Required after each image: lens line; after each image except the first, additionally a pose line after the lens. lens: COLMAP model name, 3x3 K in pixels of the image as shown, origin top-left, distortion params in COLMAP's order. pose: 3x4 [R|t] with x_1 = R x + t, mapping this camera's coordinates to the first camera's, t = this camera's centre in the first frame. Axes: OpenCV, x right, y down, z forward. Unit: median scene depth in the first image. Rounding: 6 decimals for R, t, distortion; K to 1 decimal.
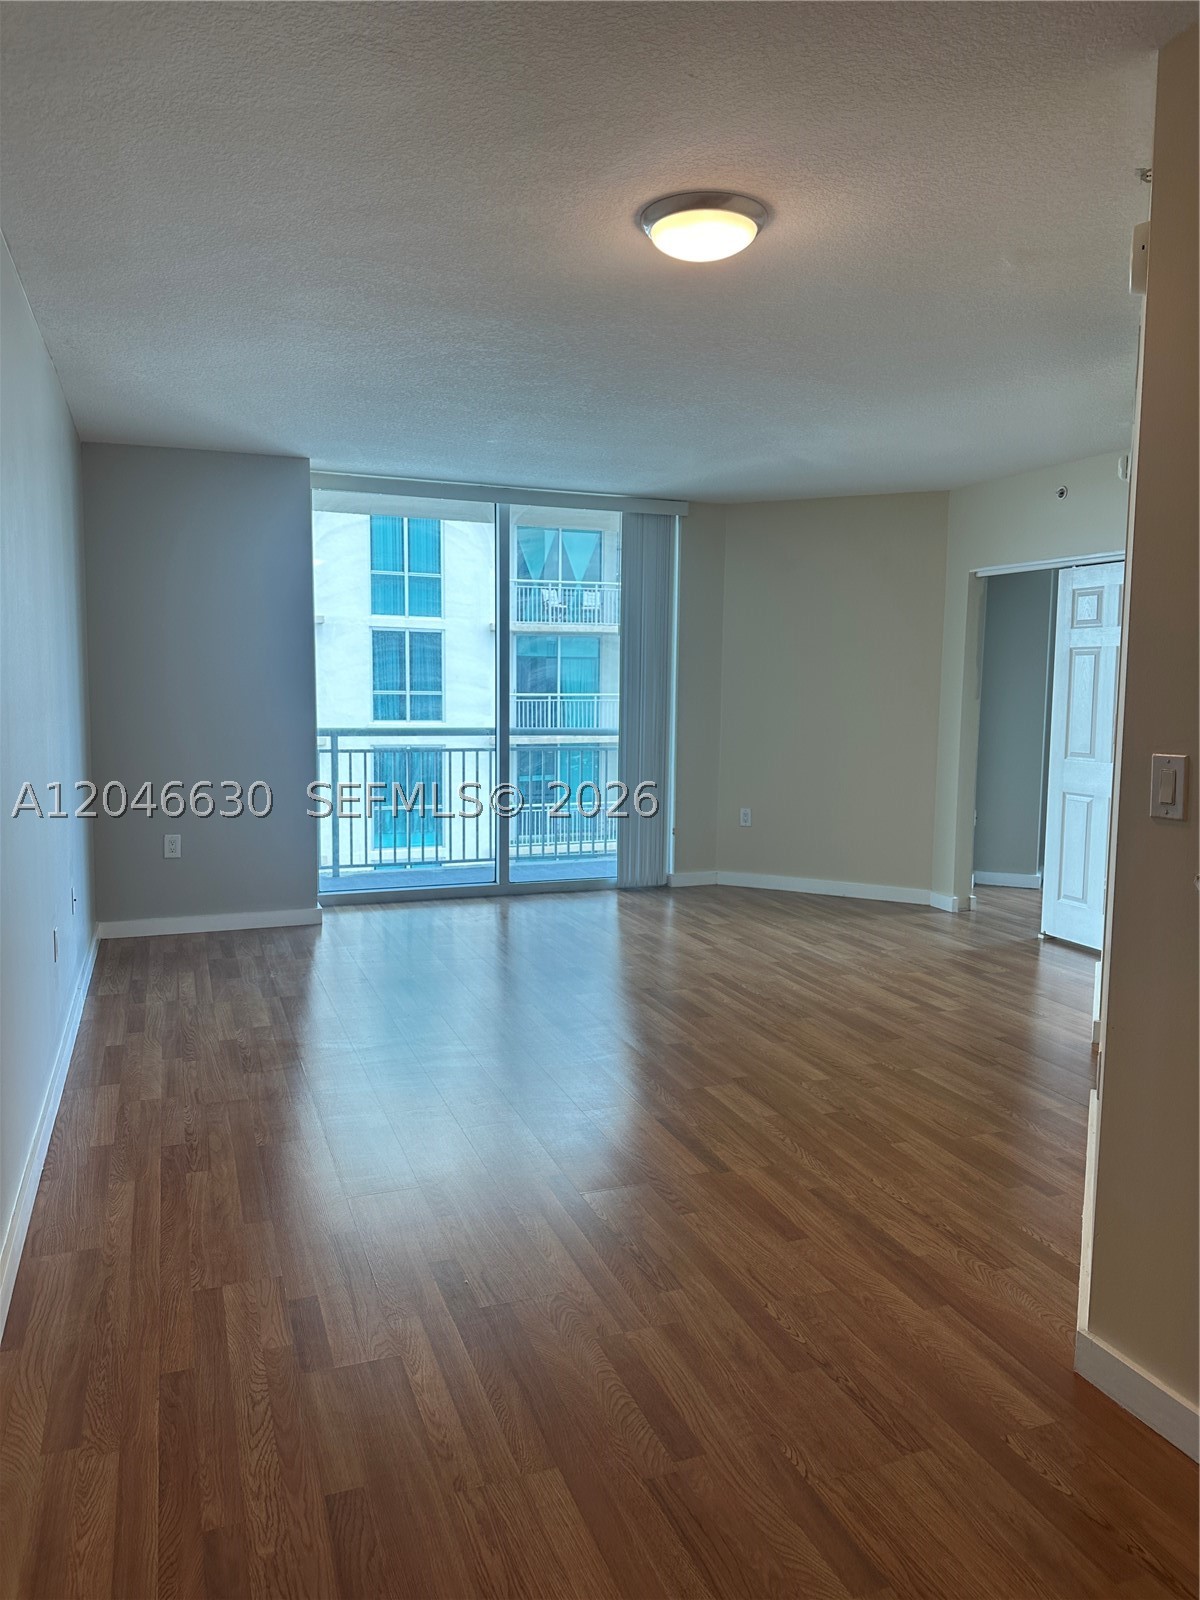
lens RADIAL K [[1139.6, 0, 599.4], [0, 1139.6, 799.4], [0, 0, 1]] dist [-0.007797, -0.002513]
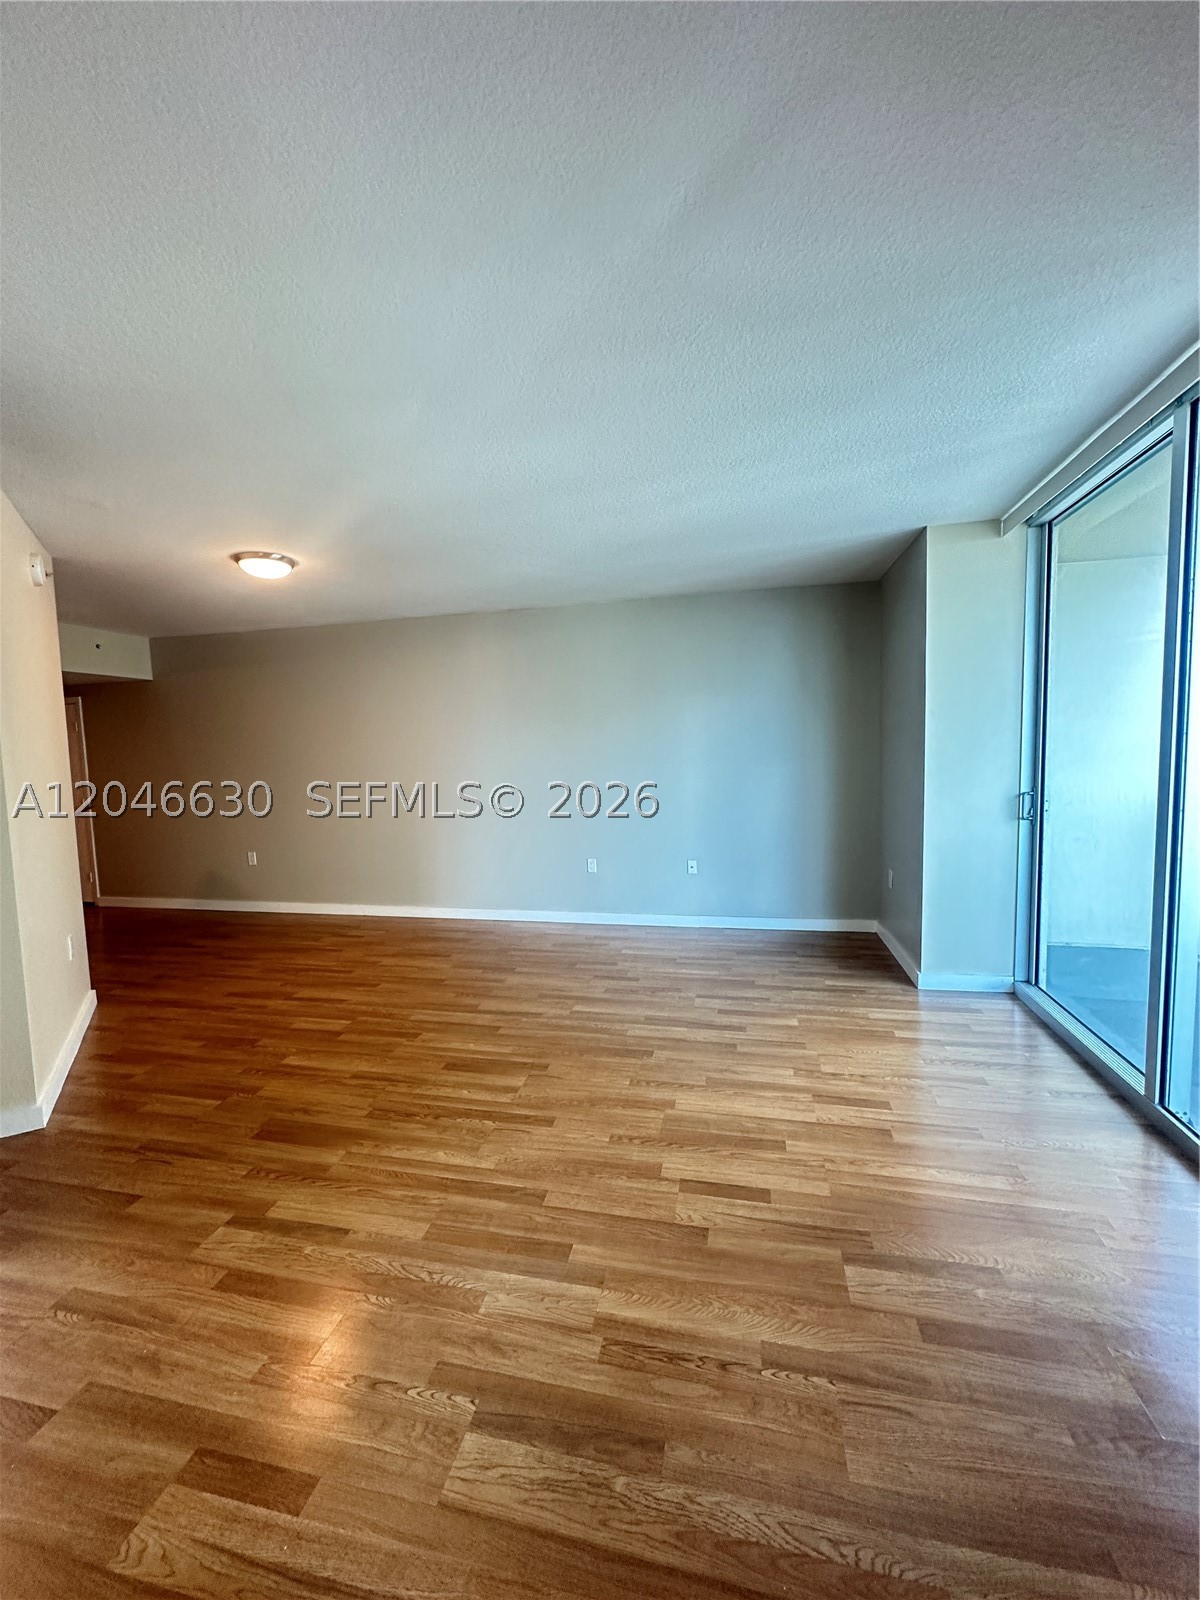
lens RADIAL K [[641.4, 0, 601.6], [0, 641.4, 797.8], [0, 0, 1]] dist [0.000221, 0.000245]
pose [[-0.554281, 0.072718, -0.829147, 0.531359], [-0.074651, 0.987818, 0.136537, -0.170114], [0.828975, 0.137576, -0.542101, 1.499051]]
